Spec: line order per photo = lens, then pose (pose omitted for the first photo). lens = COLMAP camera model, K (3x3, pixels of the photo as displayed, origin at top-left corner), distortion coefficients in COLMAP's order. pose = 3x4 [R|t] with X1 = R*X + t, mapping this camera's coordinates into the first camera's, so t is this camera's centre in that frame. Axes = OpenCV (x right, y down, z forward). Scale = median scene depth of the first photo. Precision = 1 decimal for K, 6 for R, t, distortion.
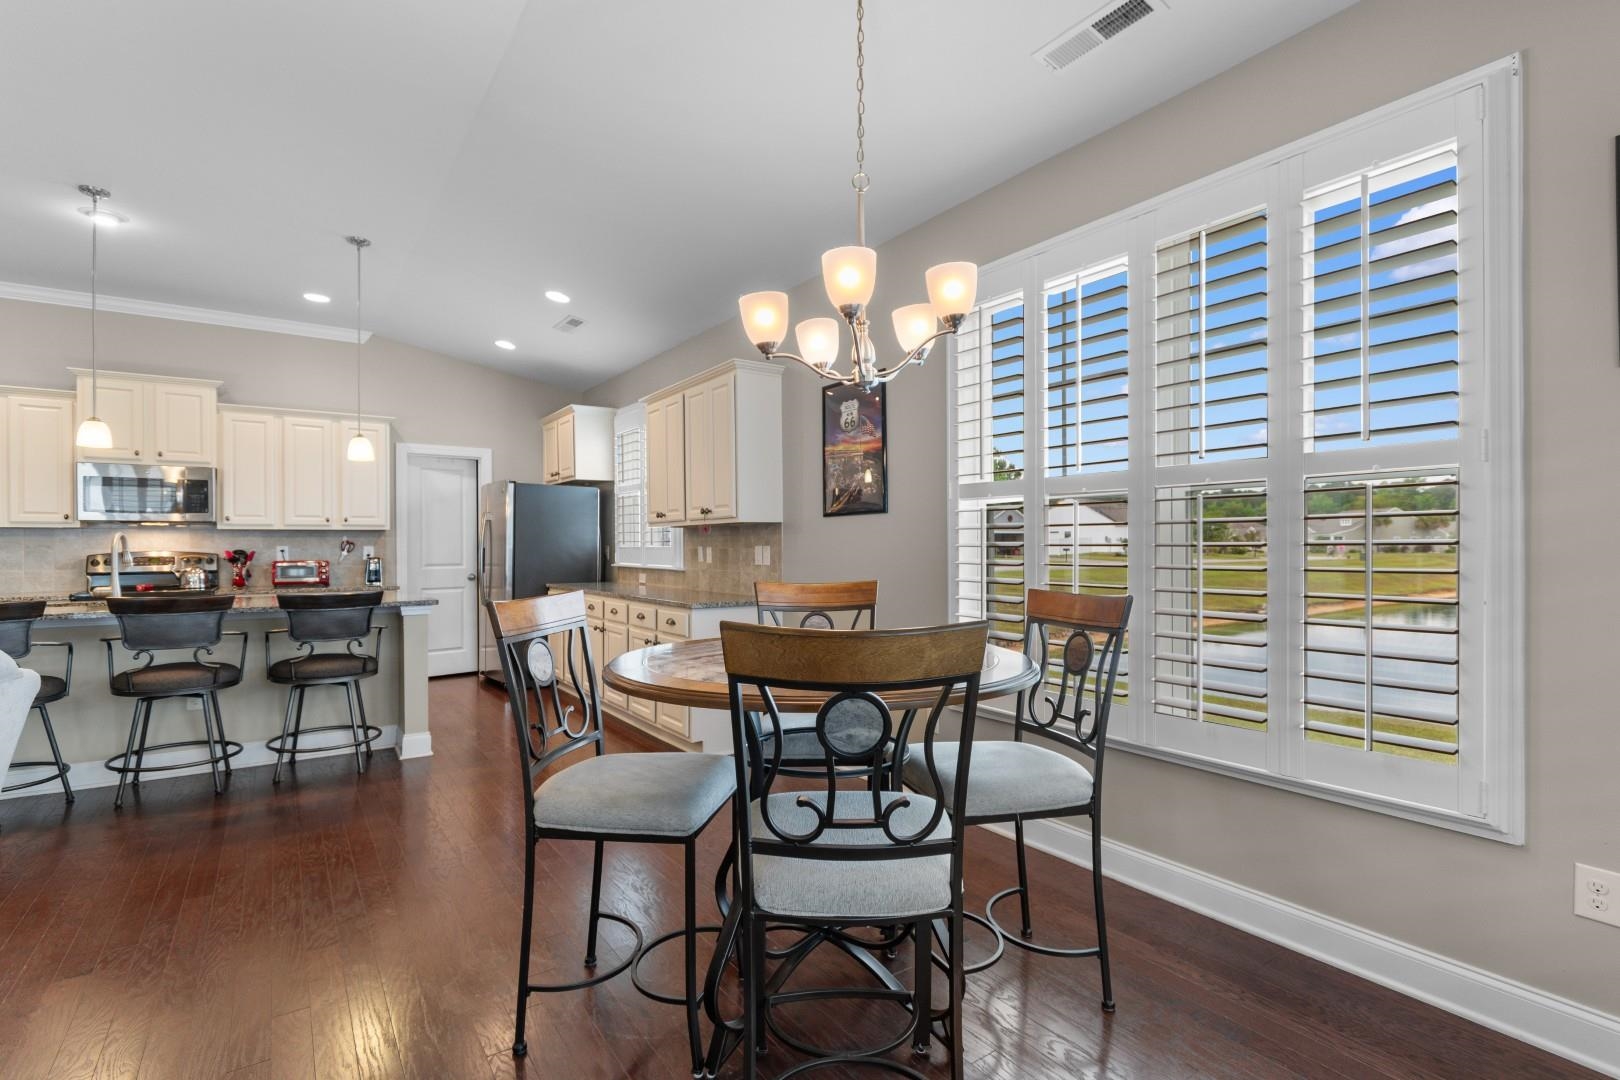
lens RADIAL K [[758.8, 0, 810.0], [0, 758.8, 540.0], [0, 0, 1]] dist [0.001413, -0.000570]
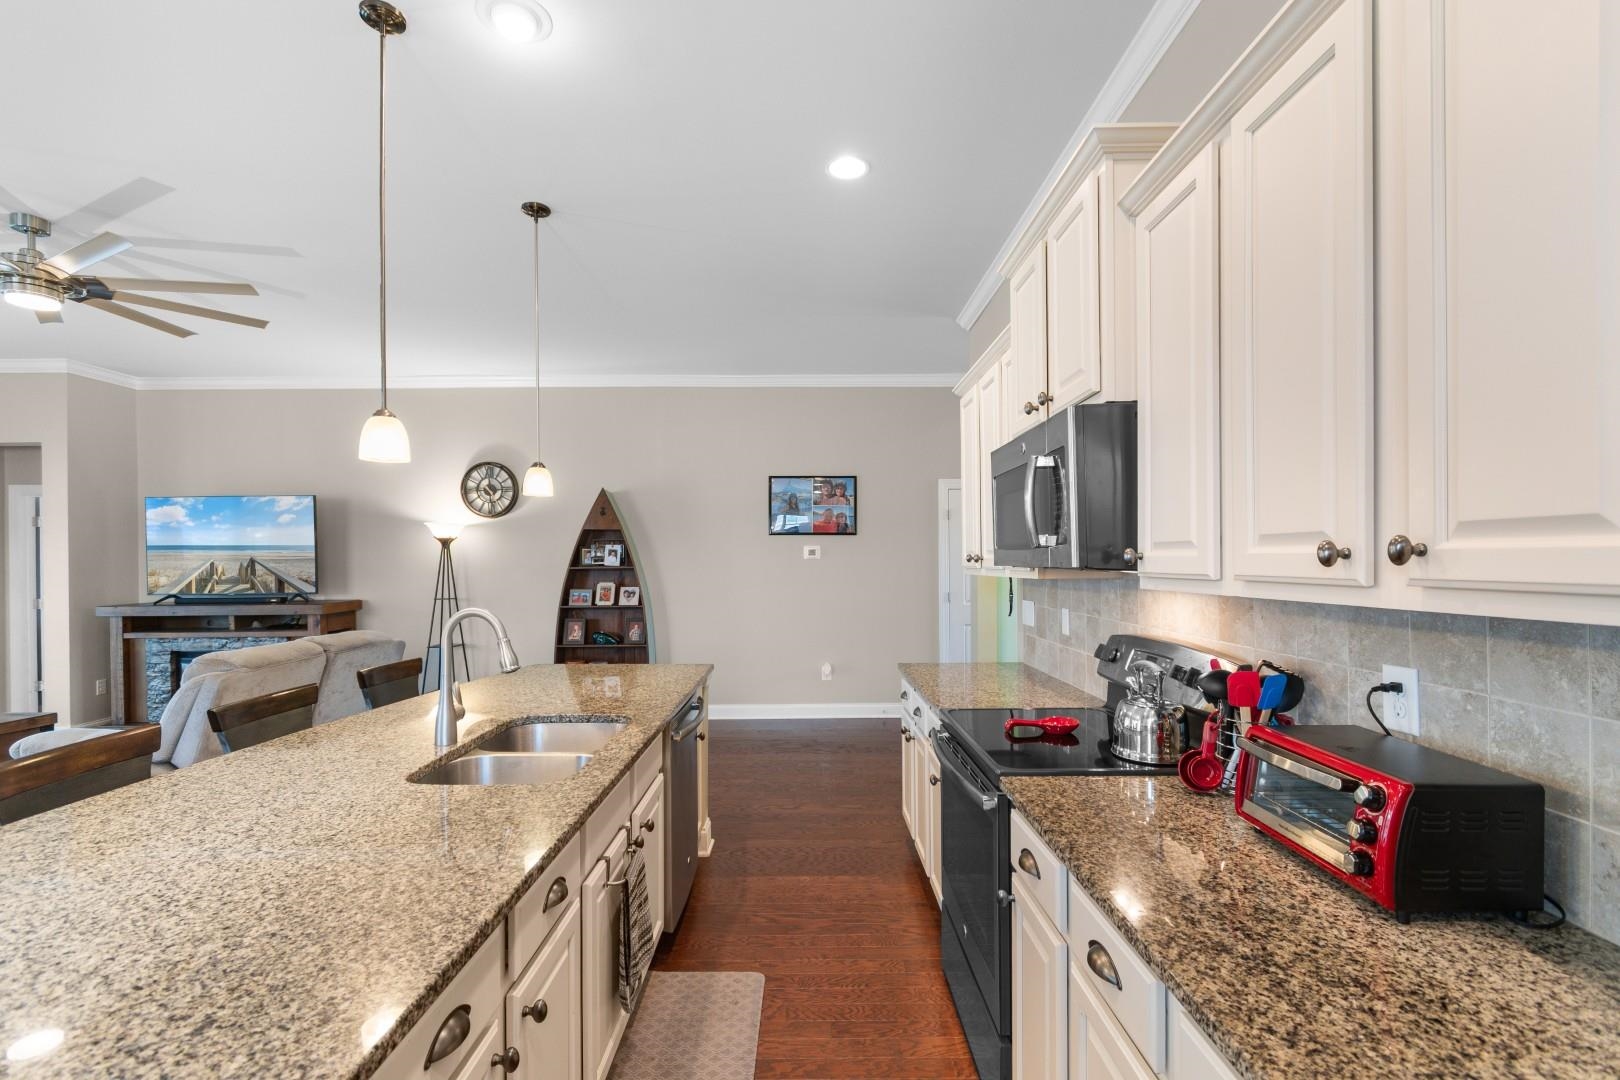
lens RADIAL K [[721.5, 0, 817.9], [0, 721.5, 562.7], [0, 0, 1]] dist [0.000539, -0.000304]
pose [[-0.560128, 0.011294, -0.828329, -0.475430], [0.013957, 0.999894, 0.004196, -0.030600], [0.828289, -0.009210, -0.560226, 1.116852]]
